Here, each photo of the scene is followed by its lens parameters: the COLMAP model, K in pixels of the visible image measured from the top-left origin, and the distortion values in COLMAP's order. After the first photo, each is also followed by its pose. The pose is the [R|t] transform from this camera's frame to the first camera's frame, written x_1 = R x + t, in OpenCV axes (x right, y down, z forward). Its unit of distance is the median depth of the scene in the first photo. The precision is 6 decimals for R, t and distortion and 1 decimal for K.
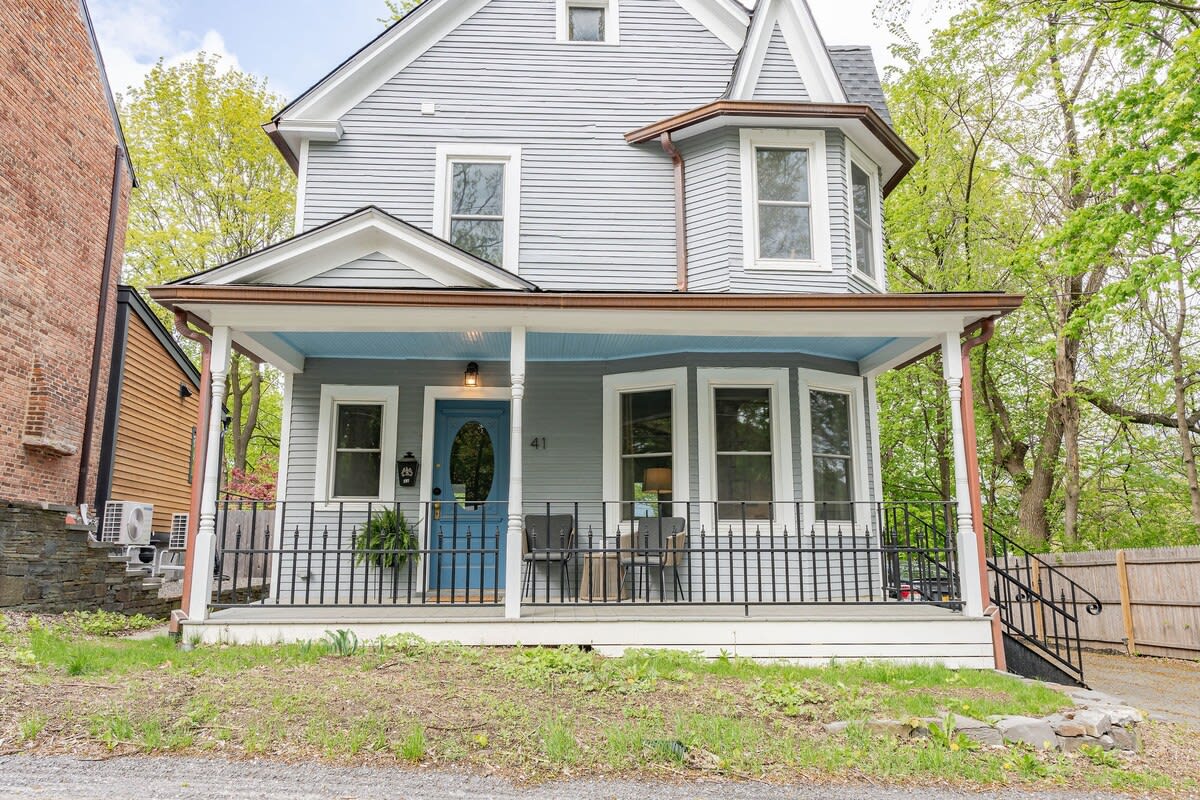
lens RADIAL K [[833.7, 0, 596.7], [0, 833.7, 397.6], [0, 0, 1]] dist [-0.002223, -0.005306]
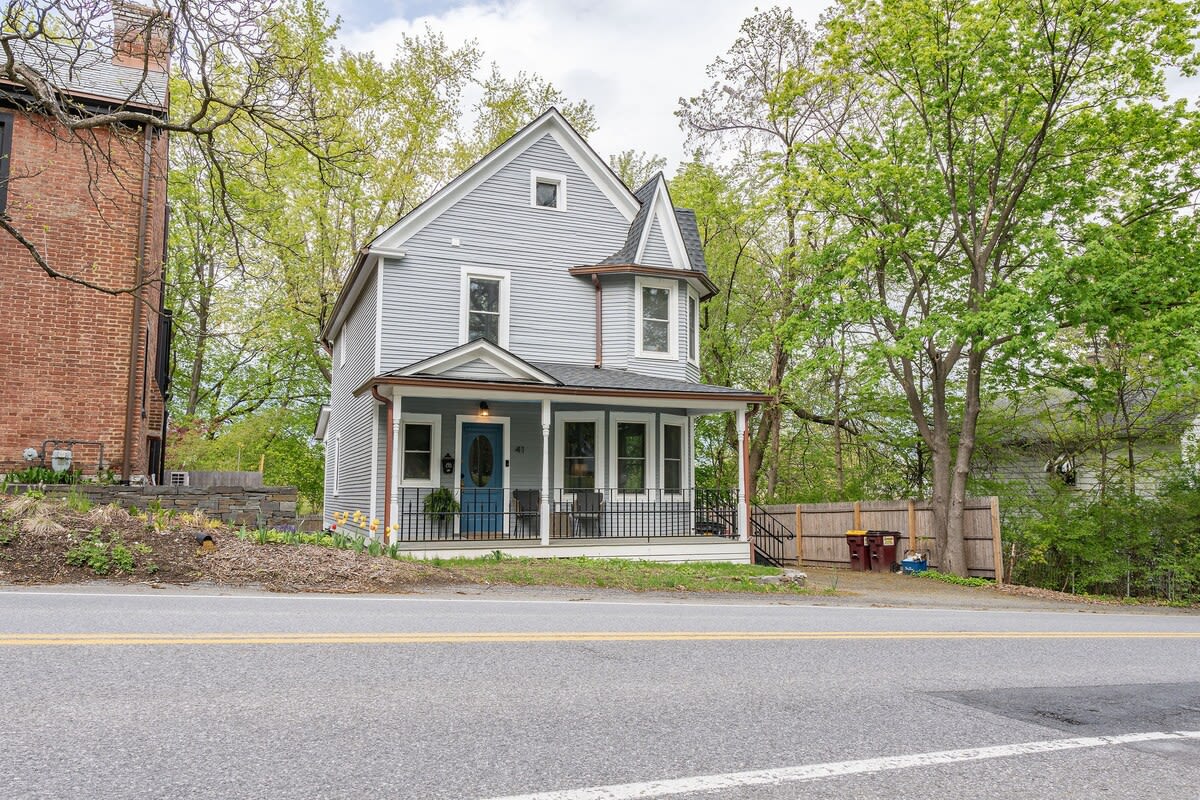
lens RADIAL K [[833.7, 0, 596.7], [0, 833.7, 397.6], [0, 0, 1]] dist [-0.002223, -0.005306]
pose [[0.946547, 0.041444, 0.319891, -0.483586], [-0.063869, 0.996157, 0.059926, -0.170063], [-0.316178, -0.077154, 0.945557, -0.708903]]
